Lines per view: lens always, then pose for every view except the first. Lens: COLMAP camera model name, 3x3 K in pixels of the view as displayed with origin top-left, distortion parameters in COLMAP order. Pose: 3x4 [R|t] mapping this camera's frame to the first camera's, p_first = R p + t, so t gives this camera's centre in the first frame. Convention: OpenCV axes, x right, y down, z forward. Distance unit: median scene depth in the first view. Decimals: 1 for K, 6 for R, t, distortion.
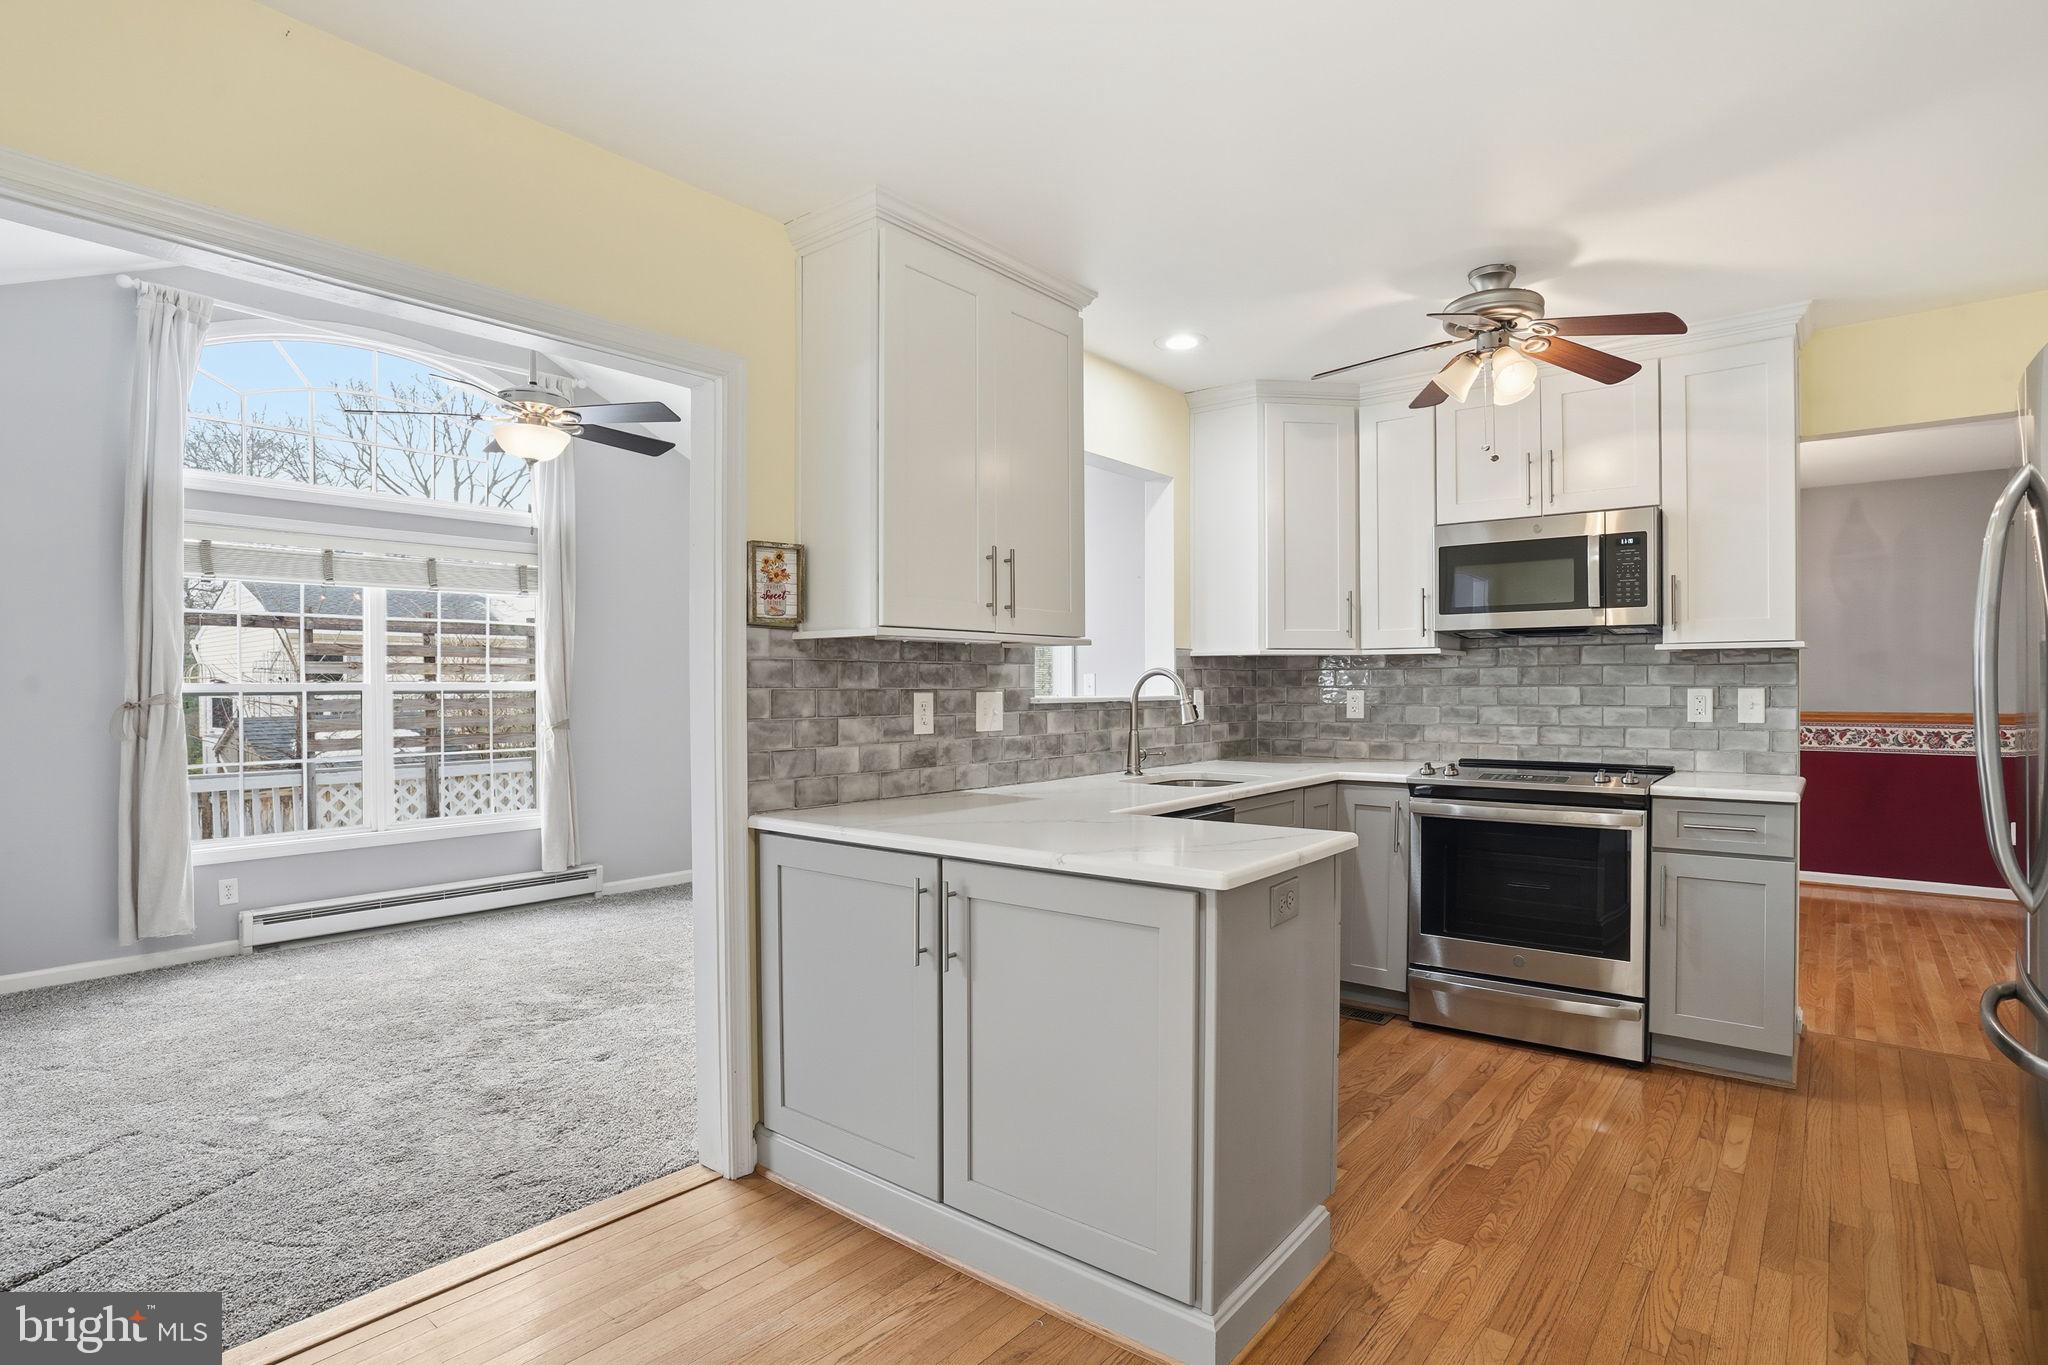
lens RADIAL K [[1021.0, 0, 1024.5], [0, 1021.0, 683.5], [0, 0, 1]] dist [-0.016646, -0.000195]
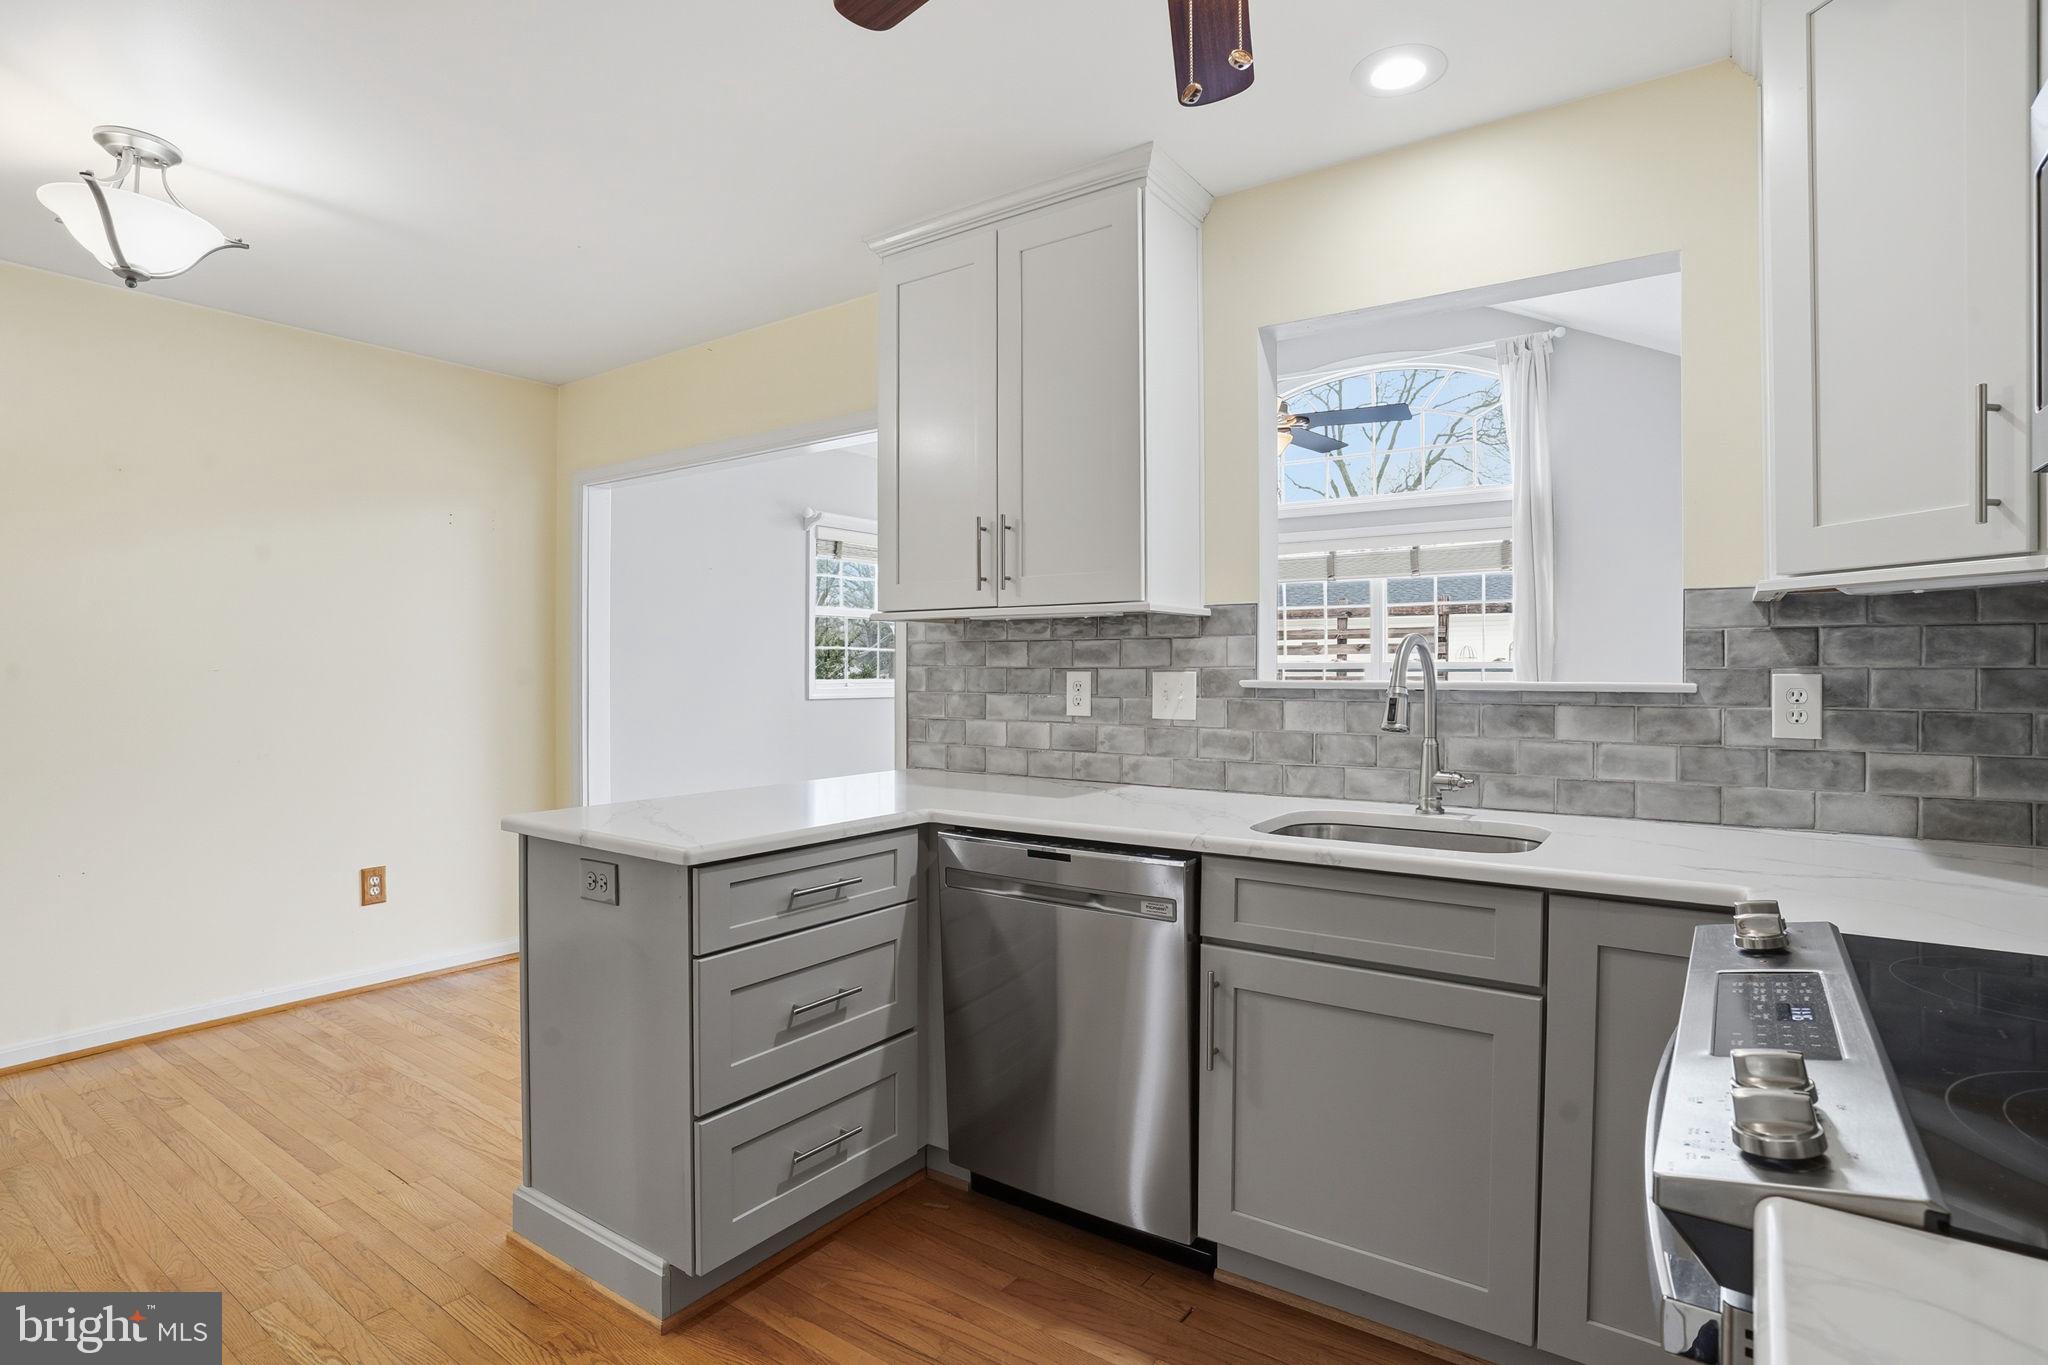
lens RADIAL K [[1021.0, 0, 1025.5], [0, 1021.0, 673.6], [0, 0, 1]] dist [-0.016646, -0.000195]
pose [[0.100267, 0.008679, -0.994923, 0.819808], [0.002389, 0.999957, 0.008963, 0.002260], [0.994958, -0.003276, 0.100242, 0.852412]]
